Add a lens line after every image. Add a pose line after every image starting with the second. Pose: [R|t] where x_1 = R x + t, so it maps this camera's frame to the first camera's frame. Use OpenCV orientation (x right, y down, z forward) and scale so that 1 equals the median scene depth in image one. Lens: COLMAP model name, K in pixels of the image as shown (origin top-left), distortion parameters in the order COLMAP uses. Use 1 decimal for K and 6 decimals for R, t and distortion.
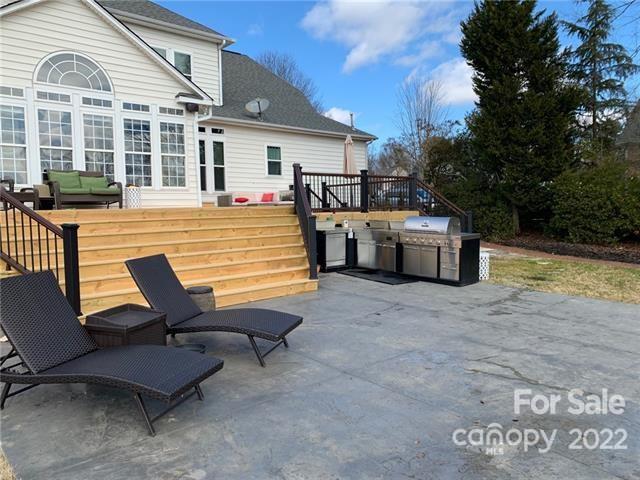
lens RADIAL K [[480.7, 0, 323.3], [0, 480.7, 242.7], [0, 0, 1]] dist [0.013796, -0.040629]
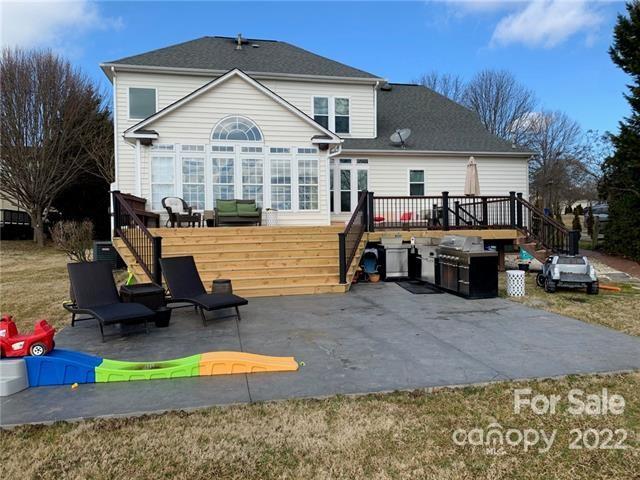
lens RADIAL K [[480.7, 0, 322.5], [0, 480.7, 237.0], [0, 0, 1]] dist [0.013796, -0.040629]
pose [[0.869823, 0.014731, -0.493143, 0.351374], [-0.037549, 0.998632, -0.036399, 0.001348], [0.491932, 0.050178, 0.869186, -0.079960]]
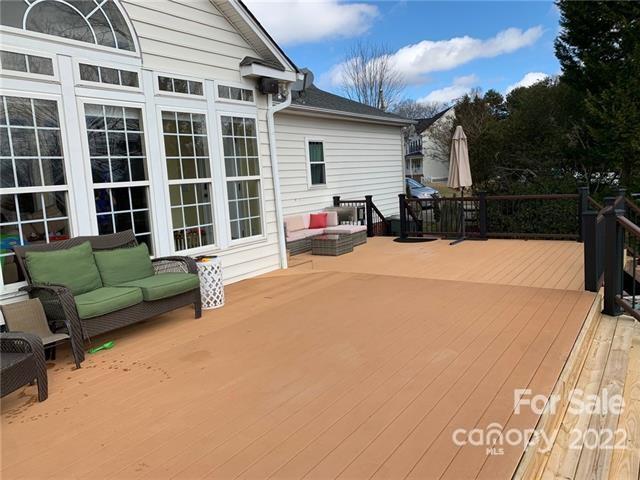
lens RADIAL K [[480.7, 0, 322.0], [0, 480.7, 239.3], [0, 0, 1]] dist [0.013796, -0.040629]
pose [[0.971971, -0.067152, 0.225307, -0.350493], [0.055529, 0.996798, 0.057540, -0.141320], [-0.228450, -0.043416, 0.972587, 0.469112]]
